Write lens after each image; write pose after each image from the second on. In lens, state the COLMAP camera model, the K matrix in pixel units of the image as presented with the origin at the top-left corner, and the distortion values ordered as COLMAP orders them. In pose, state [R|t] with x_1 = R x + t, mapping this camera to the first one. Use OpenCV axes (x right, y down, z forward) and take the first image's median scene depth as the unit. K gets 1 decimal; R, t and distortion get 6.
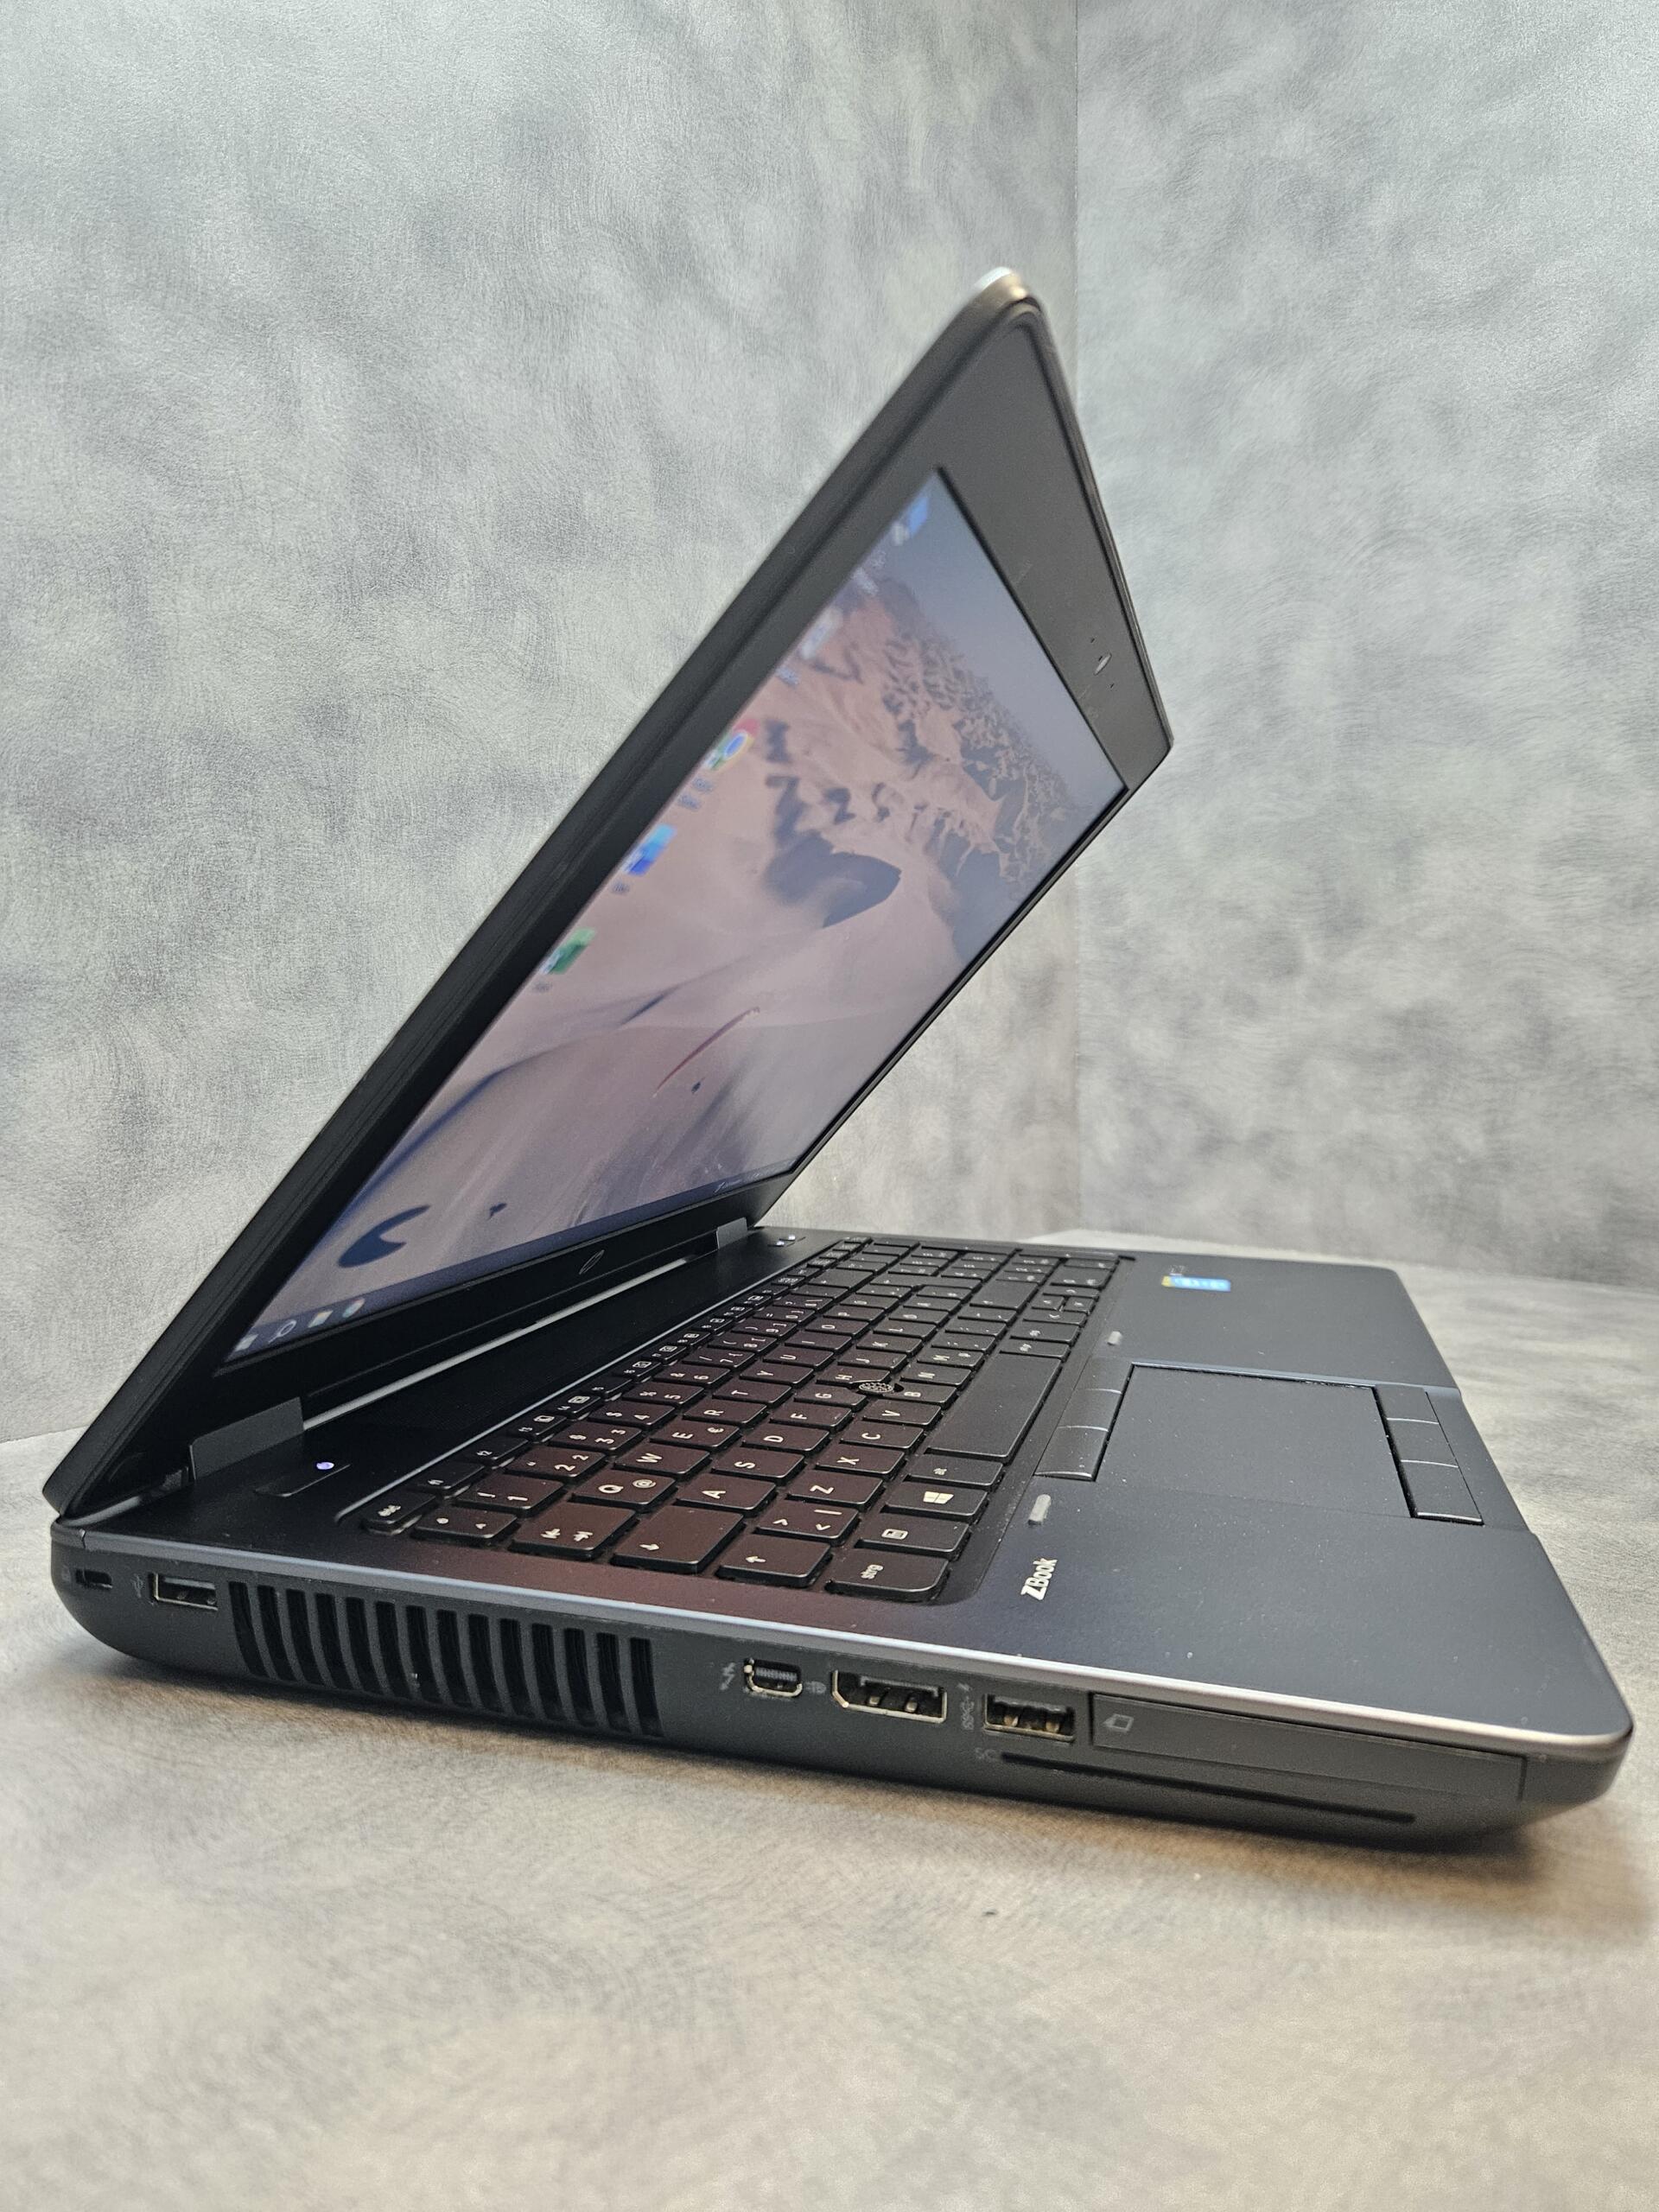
lens RADIAL K [[1479.7, 0, 817.9], [0, 1479.7, 1088.3], [0, 0, 1]] dist [0.050195, -0.085122]
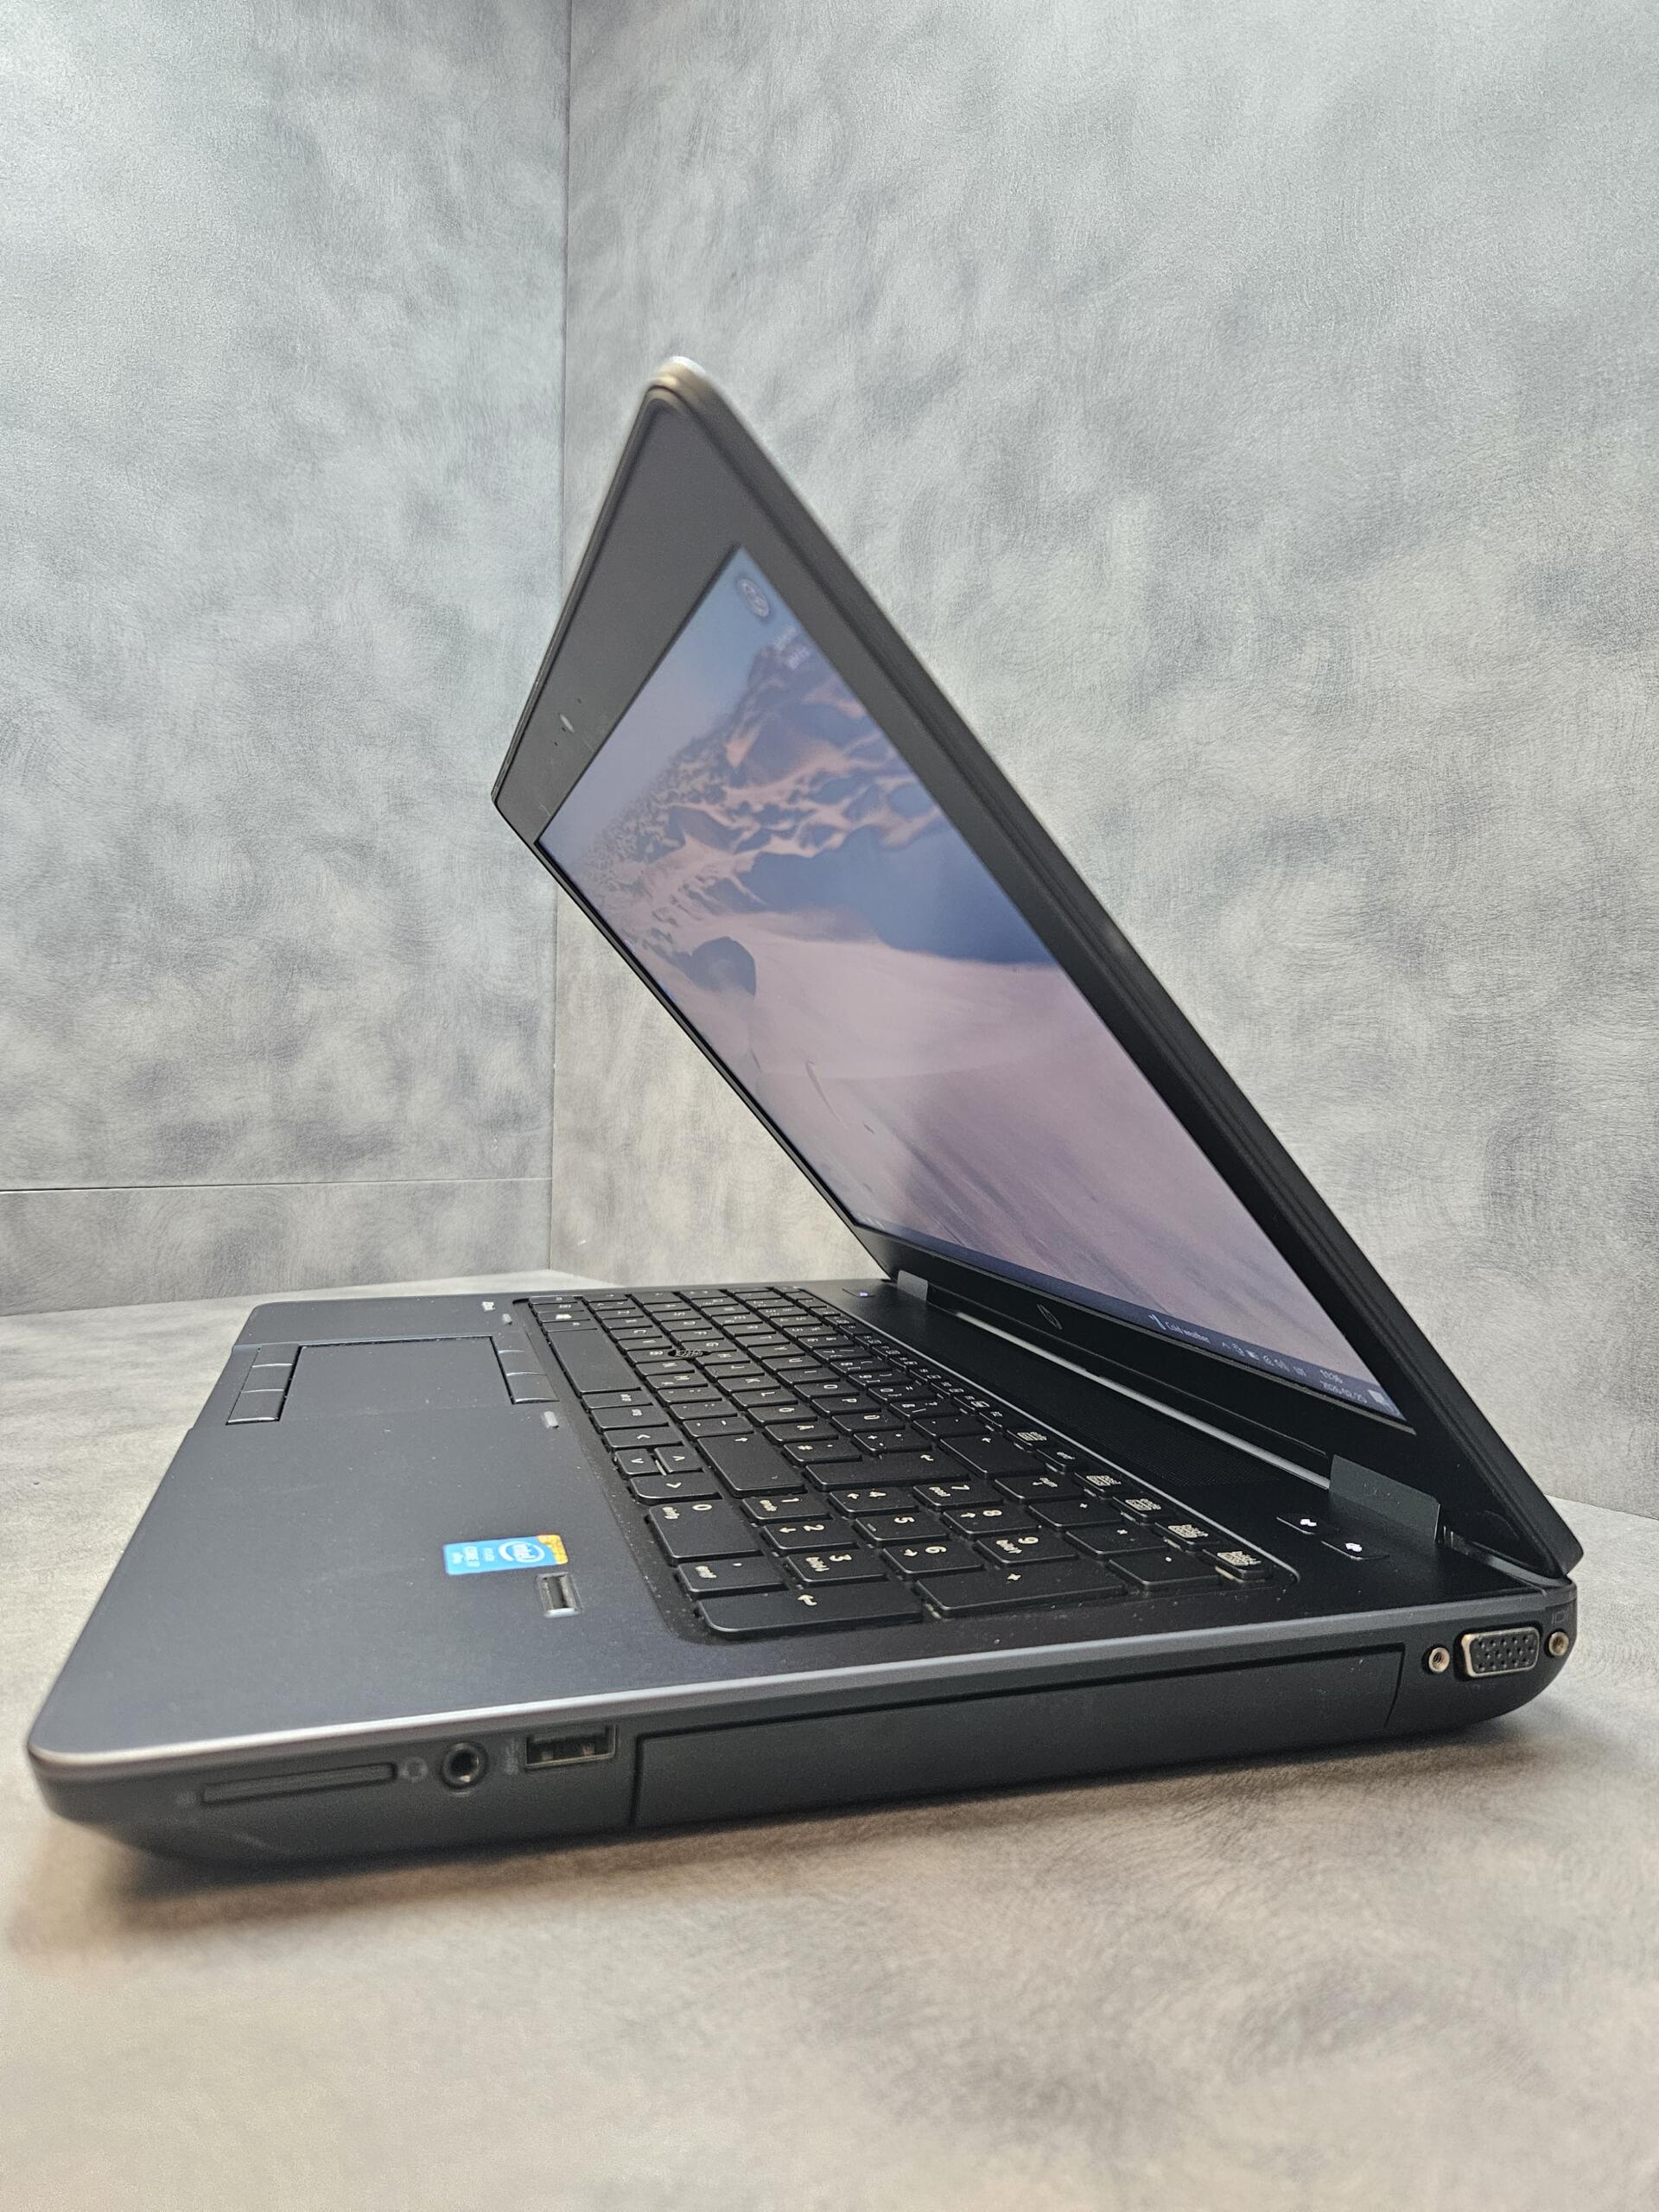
lens RADIAL K [[1479.7, 0, 817.9], [0, 1479.7, 1088.3], [0, 0, 1]] dist [0.050195, -0.085122]
pose [[-0.842844, -0.006662, -0.538117, 0.565959], [-0.047056, 0.997006, 0.061360, -0.098961], [0.536097, 0.077039, -0.840634, 1.875996]]
